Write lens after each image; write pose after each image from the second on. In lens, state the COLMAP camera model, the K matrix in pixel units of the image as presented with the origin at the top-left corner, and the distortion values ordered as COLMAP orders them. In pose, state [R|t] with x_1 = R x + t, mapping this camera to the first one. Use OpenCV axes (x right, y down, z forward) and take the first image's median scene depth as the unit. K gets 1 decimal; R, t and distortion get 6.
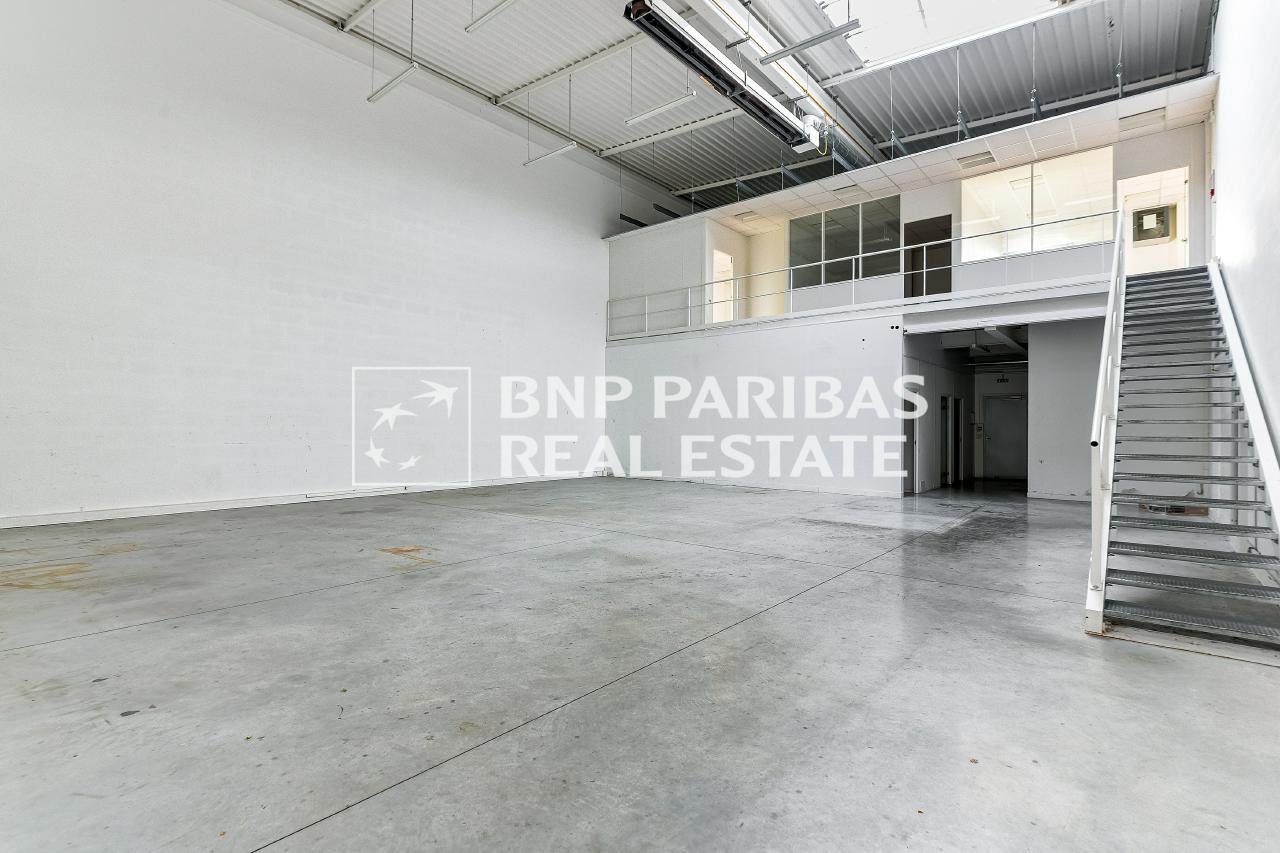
lens RADIAL K [[607.0, 0, 642.4], [0, 607.0, 425.5], [0, 0, 1]] dist [-0.000357, 0.000432]
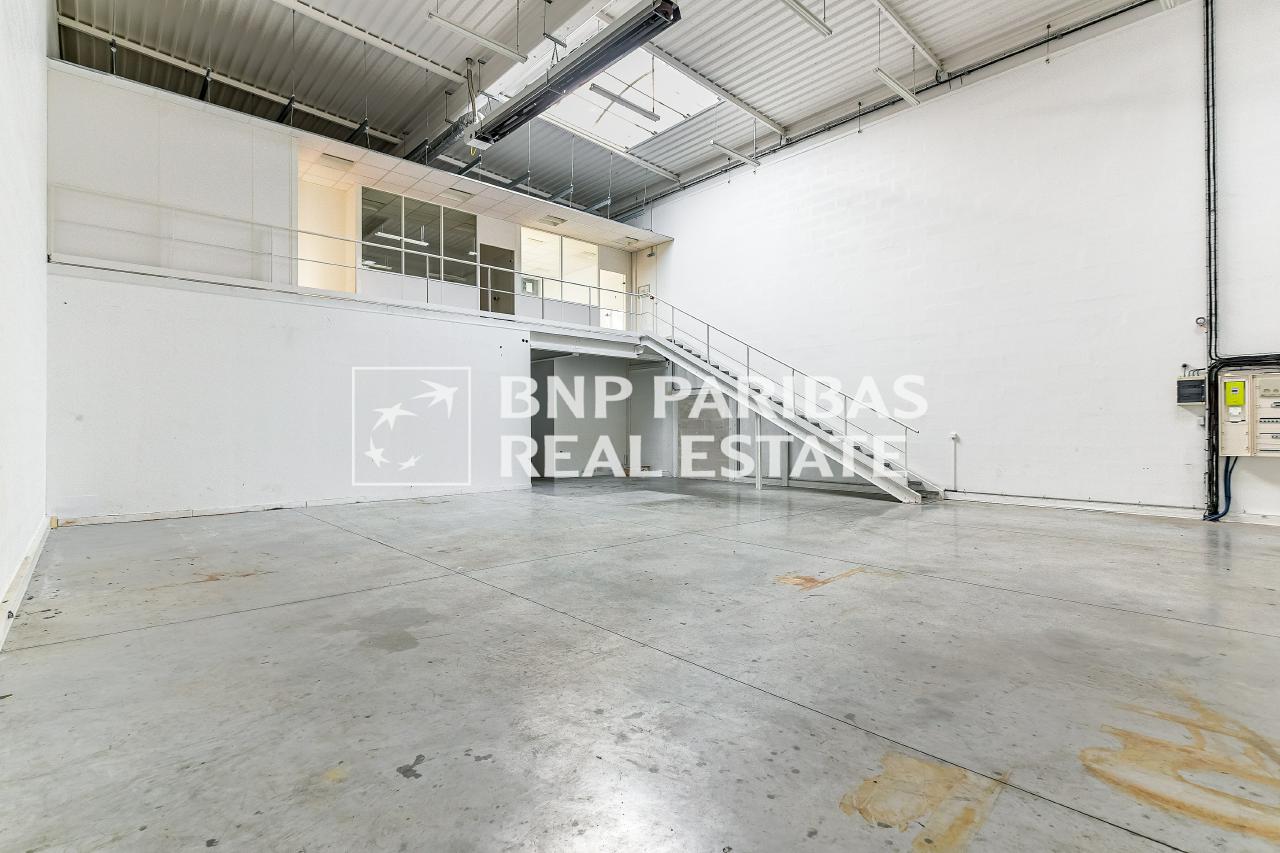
lens RADIAL K [[607.0, 0, 642.7], [0, 607.0, 421.4], [0, 0, 1]] dist [-0.000357, 0.000432]
pose [[0.140088, 0.007074, 0.990114, -0.624185], [0.007923, 0.999934, -0.008265, 0.001578], [-0.990107, 0.009002, 0.140023, 0.568873]]
